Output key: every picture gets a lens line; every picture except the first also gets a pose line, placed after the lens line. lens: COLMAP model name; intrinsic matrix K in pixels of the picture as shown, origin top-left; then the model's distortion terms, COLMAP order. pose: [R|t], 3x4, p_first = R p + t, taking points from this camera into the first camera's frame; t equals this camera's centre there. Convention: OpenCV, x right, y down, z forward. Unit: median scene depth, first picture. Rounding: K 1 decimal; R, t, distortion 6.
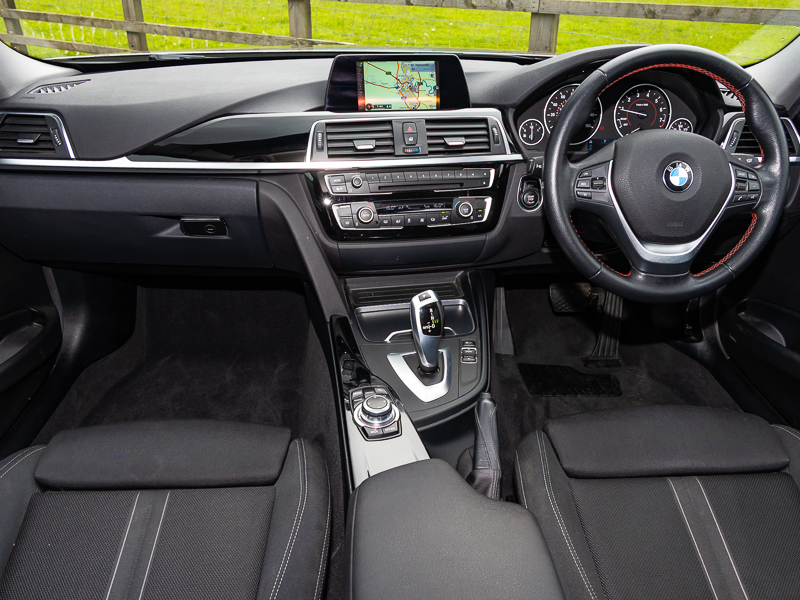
lens RADIAL K [[570.0, 0, 400.0], [0, 570.0, 300.0], [0, 0, 1]] dist [0.007046, -0.001238]
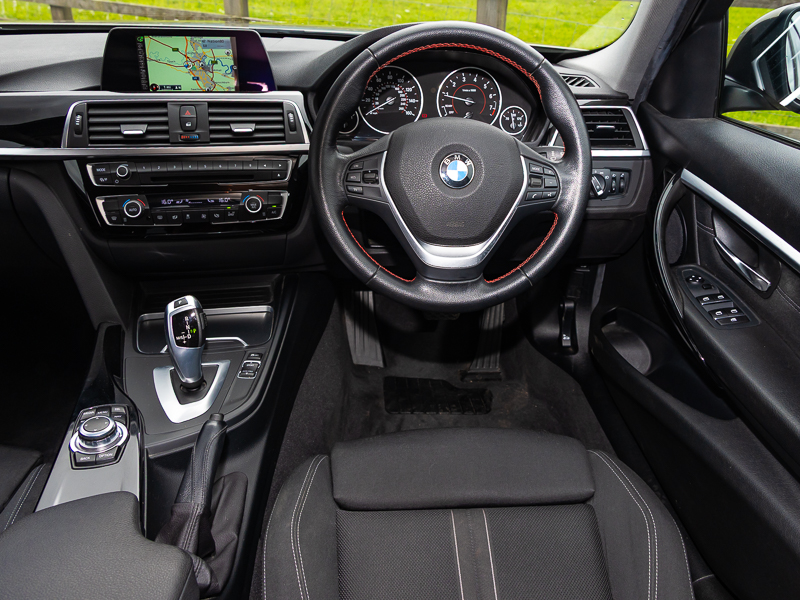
lens RADIAL K [[614.1, 0, 400.0], [0, 614.1, 300.0], [0, 0, 1]] dist [0.012549, 0.005053]
pose [[0.999854, 0.009656, 0.014081, 0.325766], [-0.009598, 0.999945, -0.004179, -0.008581], [-0.014120, 0.004044, 0.999892, 0.040548]]
